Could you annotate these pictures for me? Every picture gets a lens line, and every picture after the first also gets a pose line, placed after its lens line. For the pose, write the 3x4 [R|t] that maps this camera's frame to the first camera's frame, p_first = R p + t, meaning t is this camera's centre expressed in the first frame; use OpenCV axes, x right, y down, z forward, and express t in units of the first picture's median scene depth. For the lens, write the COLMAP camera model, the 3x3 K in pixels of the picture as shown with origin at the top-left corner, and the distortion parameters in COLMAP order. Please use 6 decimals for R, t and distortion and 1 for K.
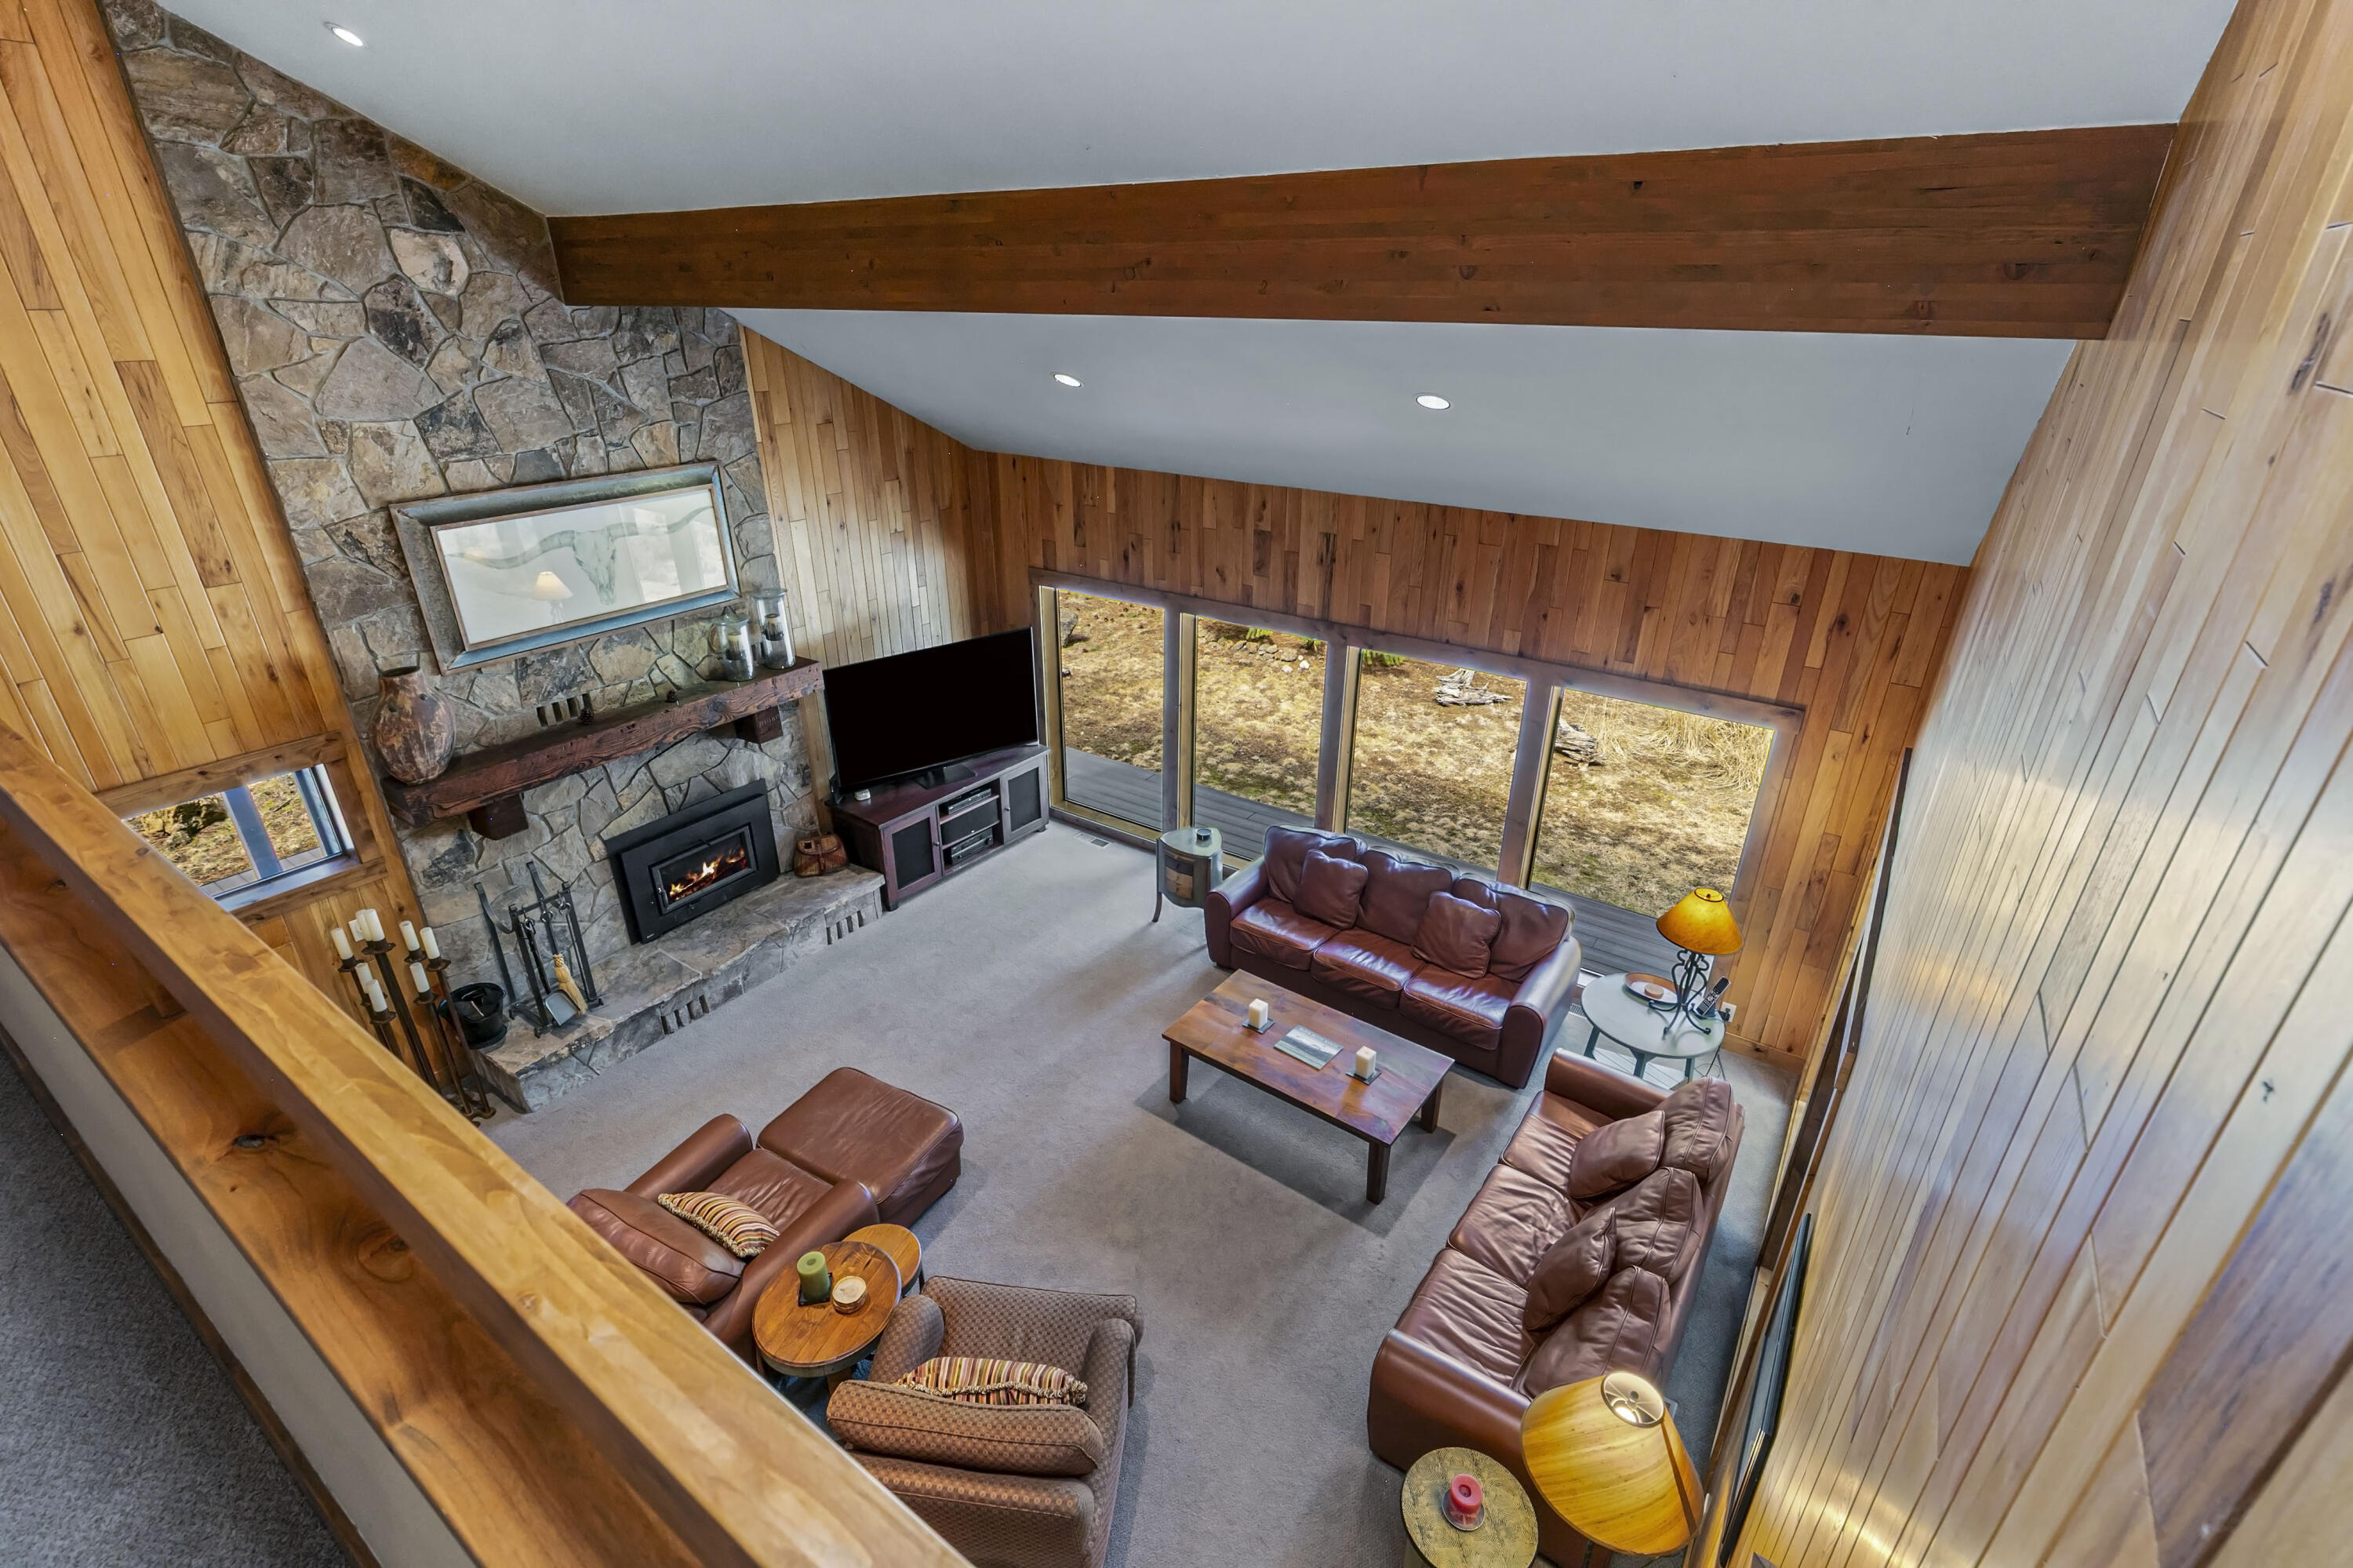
lens RADIAL K [[1047.9, 0, 1178.1], [0, 1047.9, 730.6], [0, 0, 1]] dist [0.002526, 0.000988]
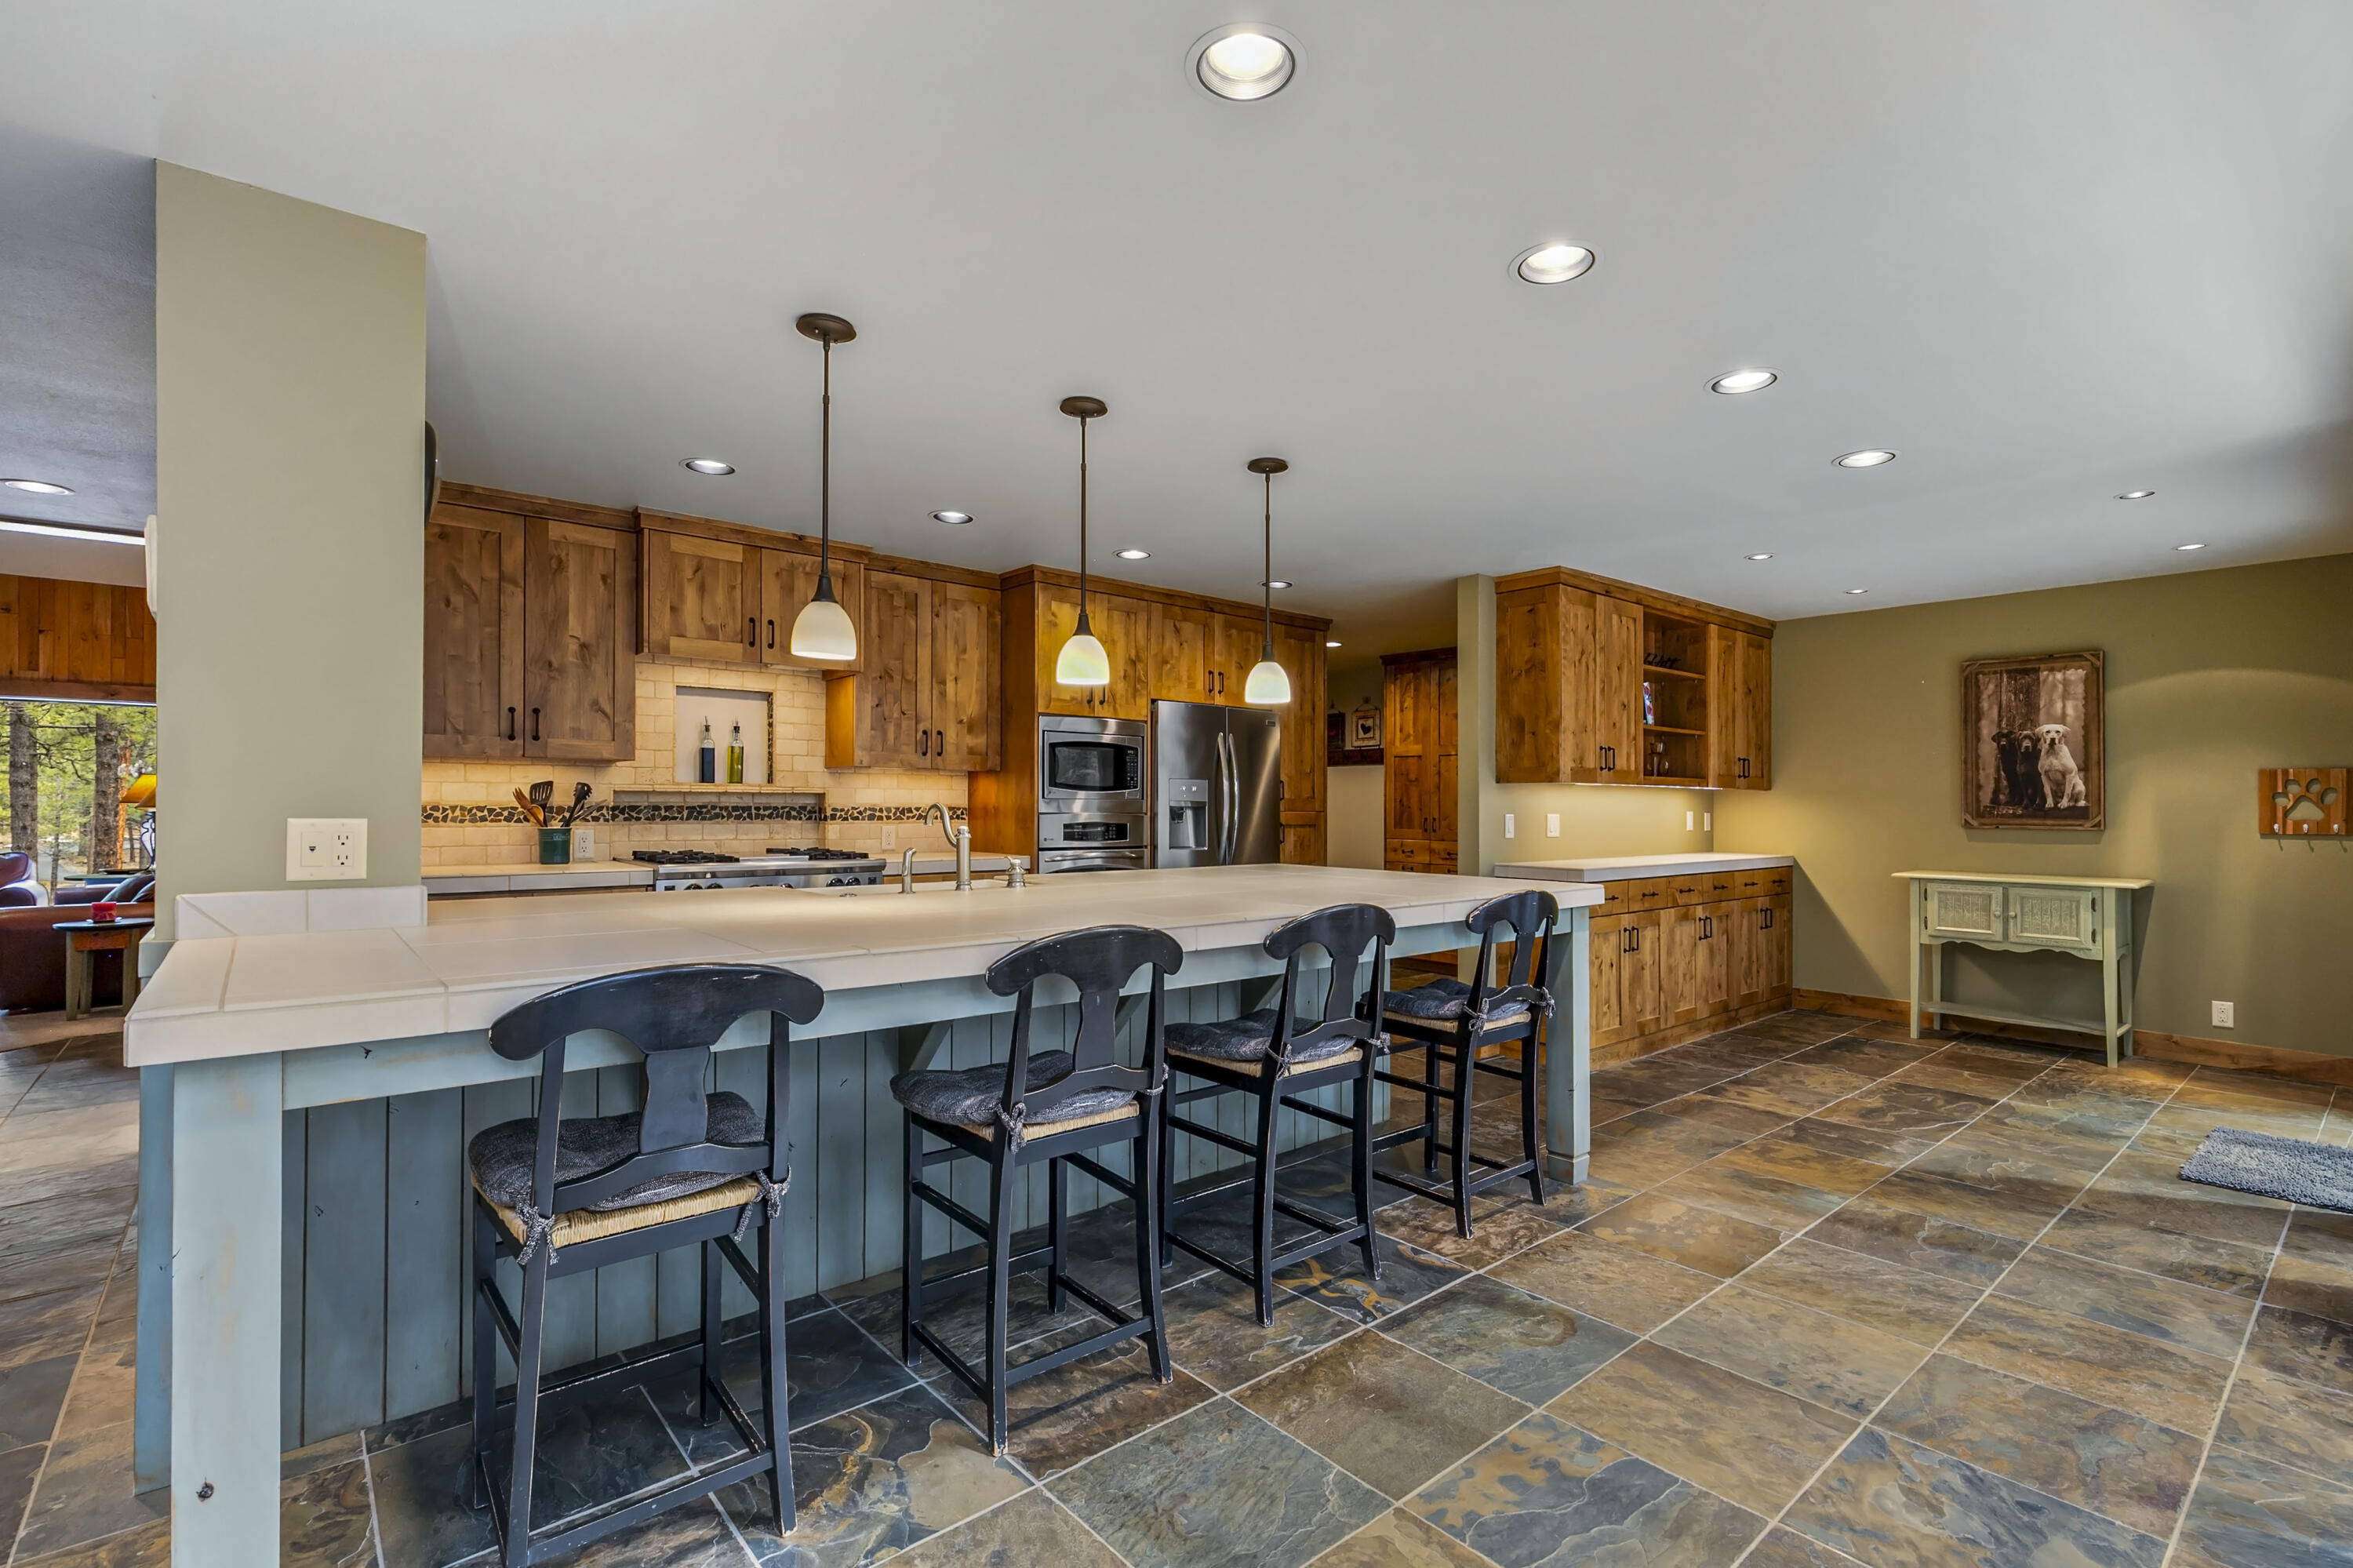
lens RADIAL K [[1082.4, 0, 1217.0], [0, 1082.4, 801.1], [0, 0, 1]] dist [0.005040, 0.000085]
pose [[0.233392, -0.008231, 0.972348, -0.640282], [0.399948, 0.912277, -0.088277, 0.880155], [-0.886324, 0.409492, 0.216210, -0.674174]]
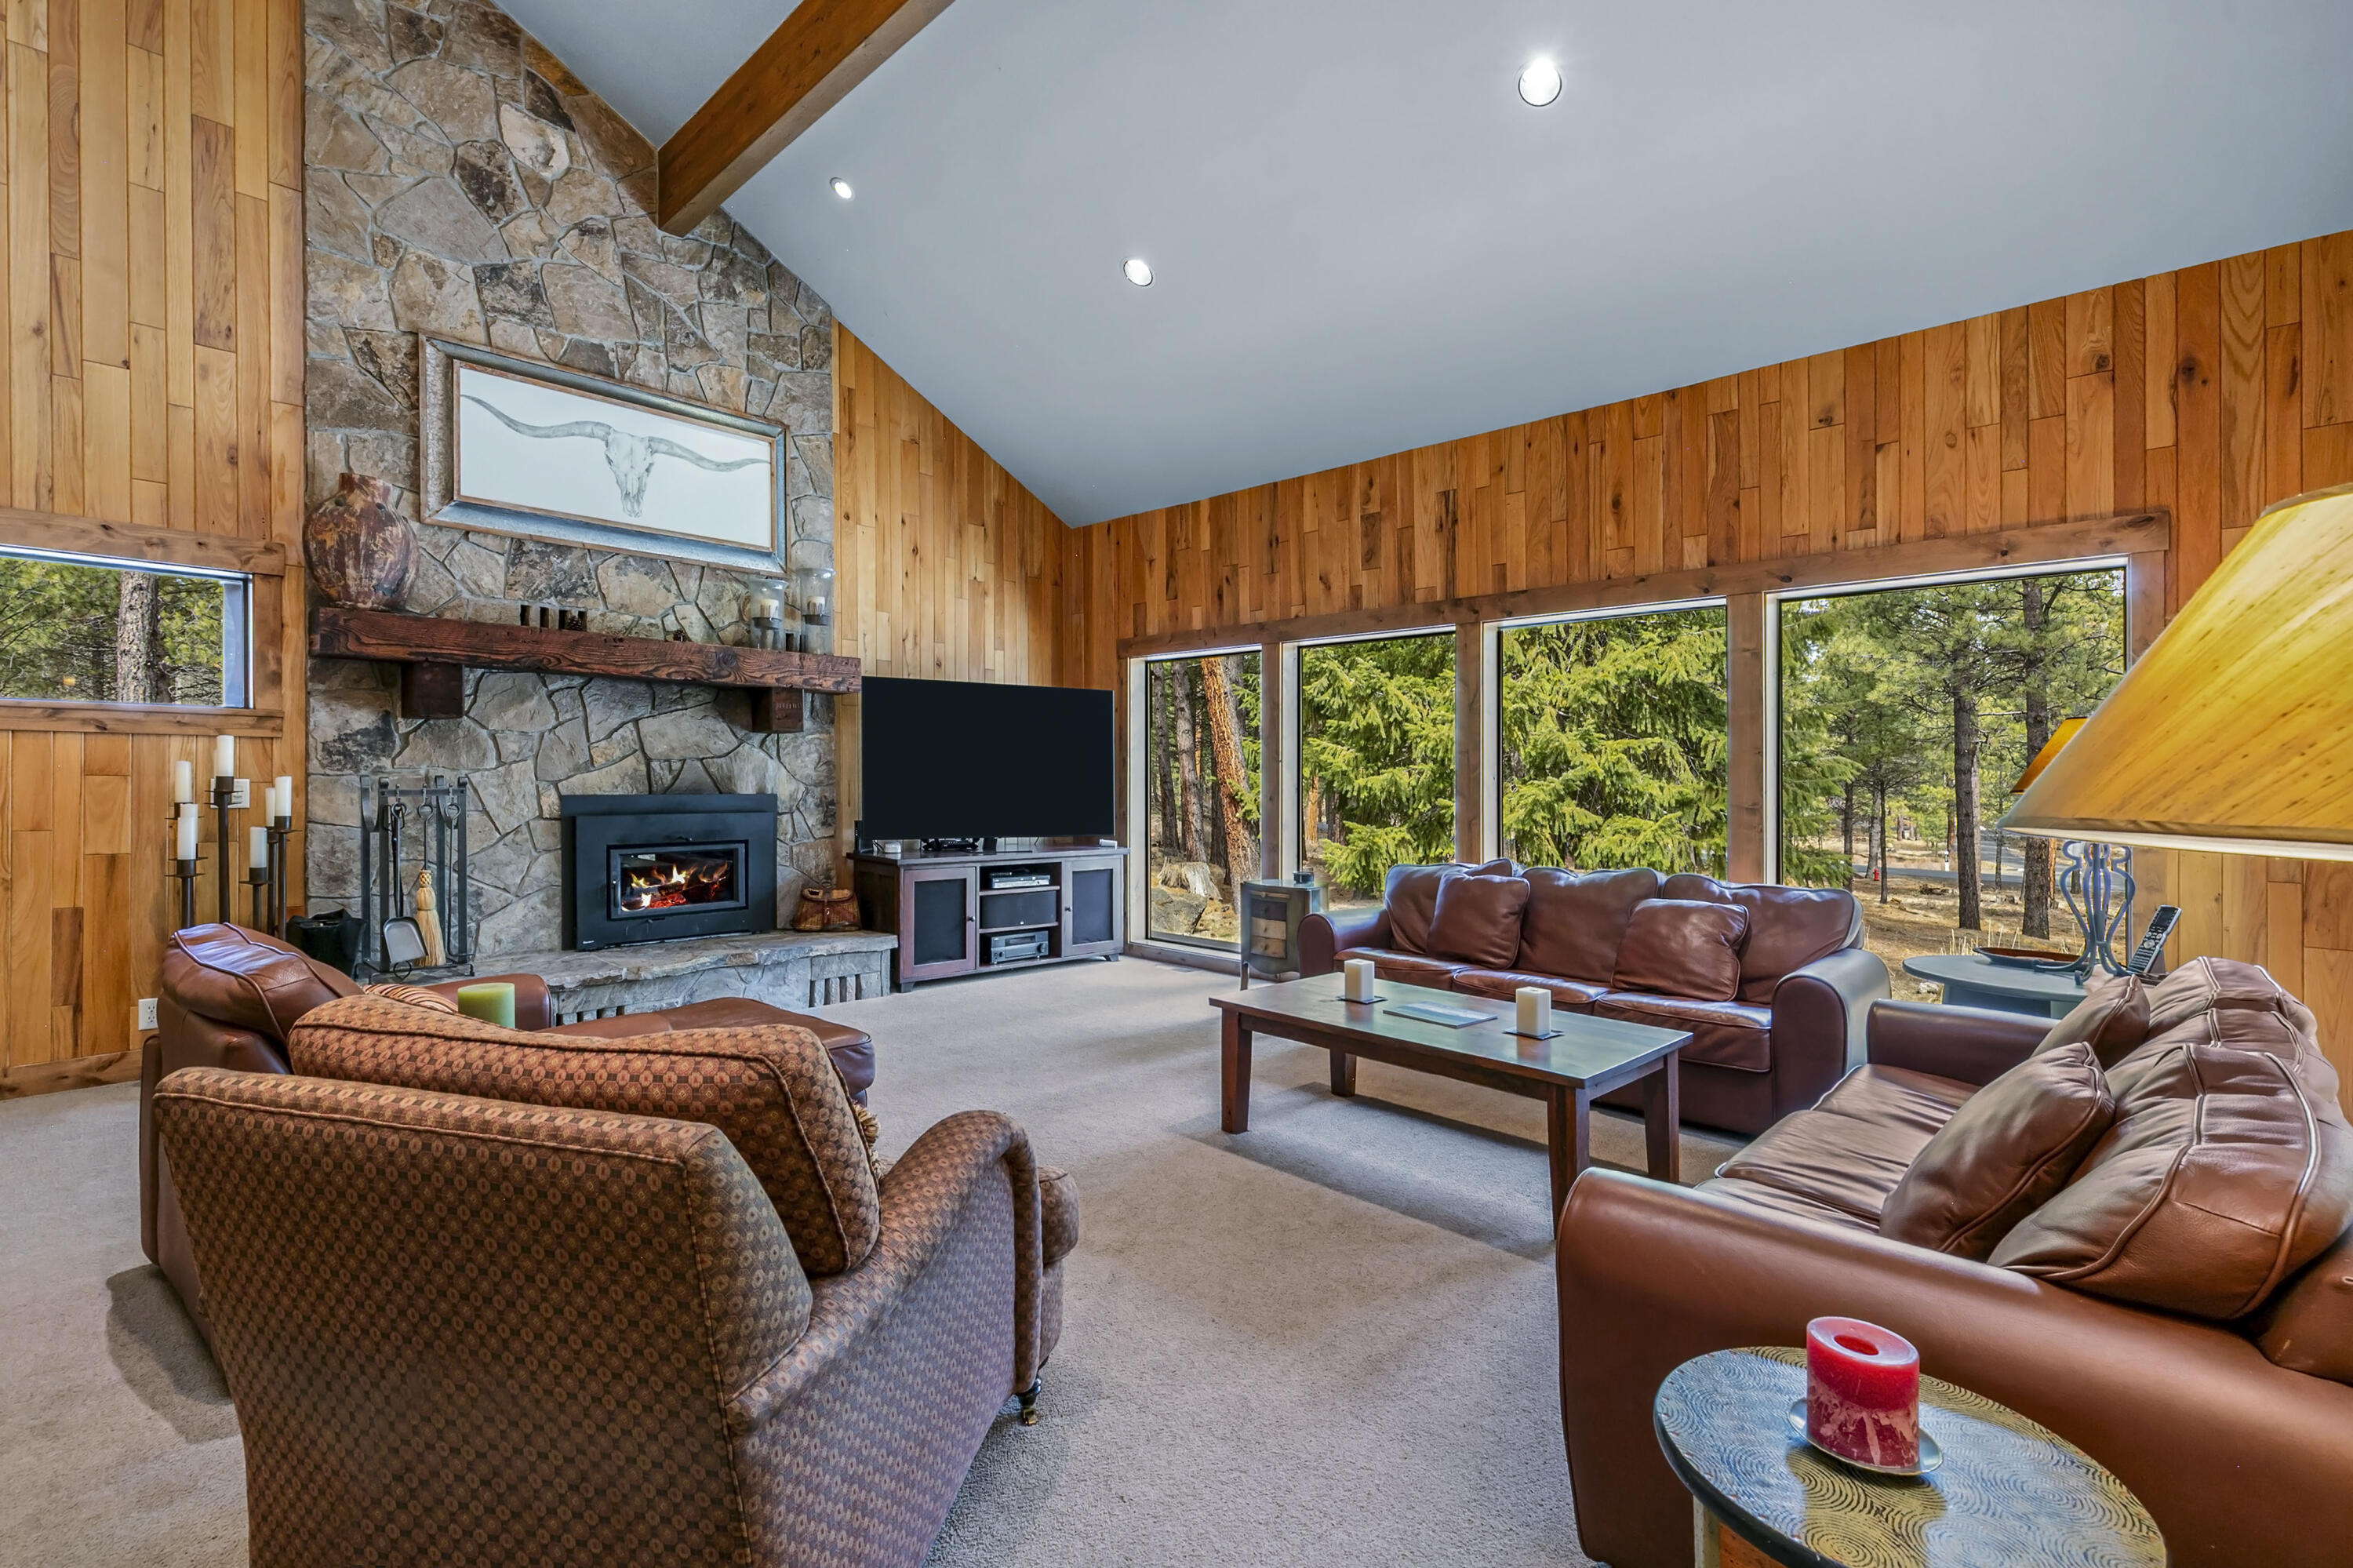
lens RADIAL K [[1025.1, 0, 1183.3], [0, 1025.1, 780.0], [0, 0, 1]] dist [0.003949, -0.000111]
pose [[0.987312, -0.008381, -0.158571, 0.070708], [-0.058649, 0.908751, -0.413196, 0.428050], [0.147565, 0.417254, 0.896730, 0.365211]]
